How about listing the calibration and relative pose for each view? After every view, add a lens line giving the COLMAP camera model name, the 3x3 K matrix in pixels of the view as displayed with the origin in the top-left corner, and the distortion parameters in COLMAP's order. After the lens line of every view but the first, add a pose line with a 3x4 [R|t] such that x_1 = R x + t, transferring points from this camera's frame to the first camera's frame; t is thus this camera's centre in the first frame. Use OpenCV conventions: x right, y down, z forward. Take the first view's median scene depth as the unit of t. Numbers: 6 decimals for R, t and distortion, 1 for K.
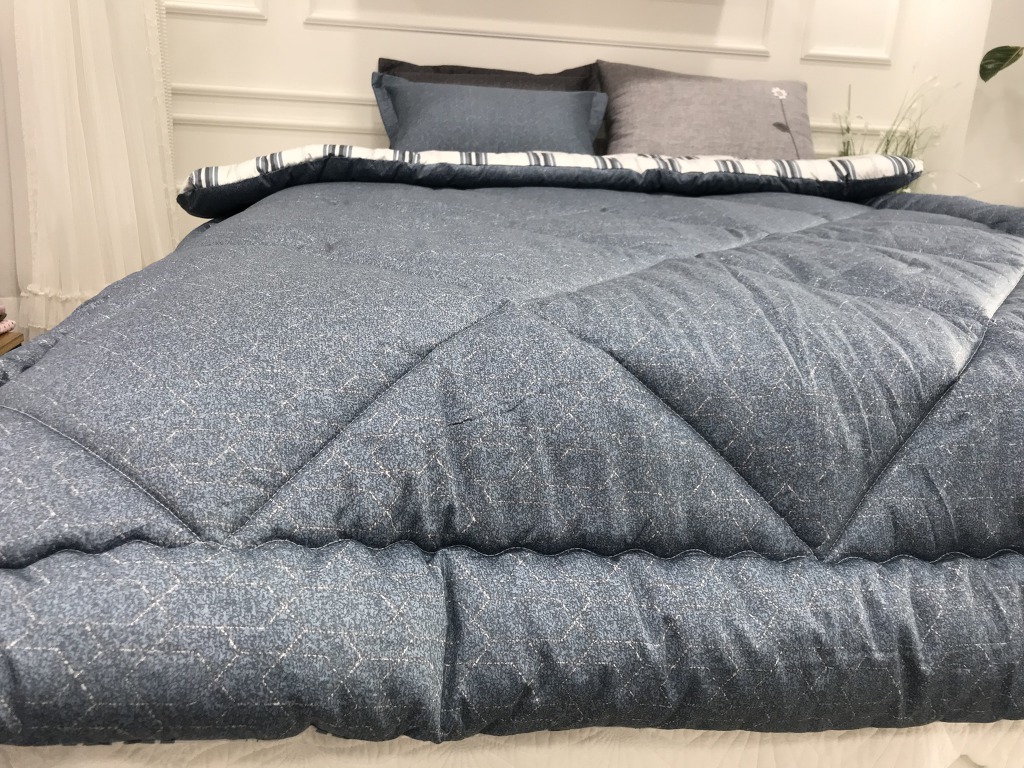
lens RADIAL K [[852.0, 0, 511.4], [0, 852.0, 384.8], [0, 0, 1]] dist [-0.000956, 0.005786]
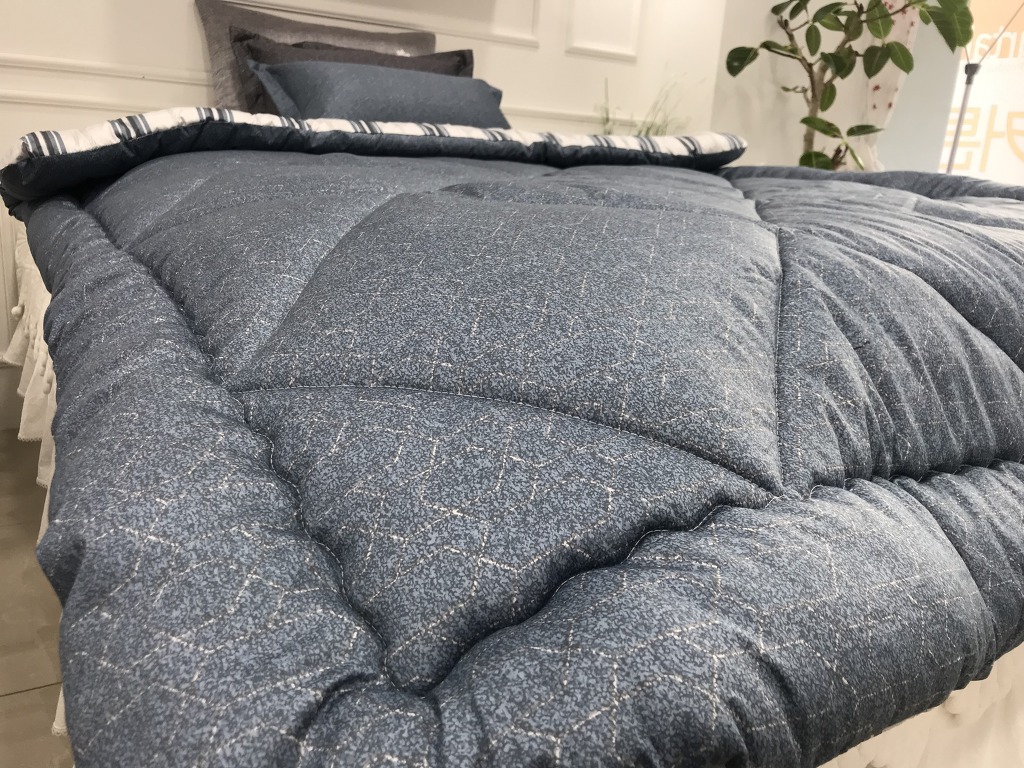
lens RADIAL K [[852.0, 0, 512.3], [0, 852.0, 384.5], [0, 0, 1]] dist [-0.000956, 0.005786]
pose [[0.918371, -0.099069, 0.383120, -0.274070], [0.102059, 0.994699, 0.012570, 0.012767], [-0.382334, 0.027556, 0.923613, 0.104563]]
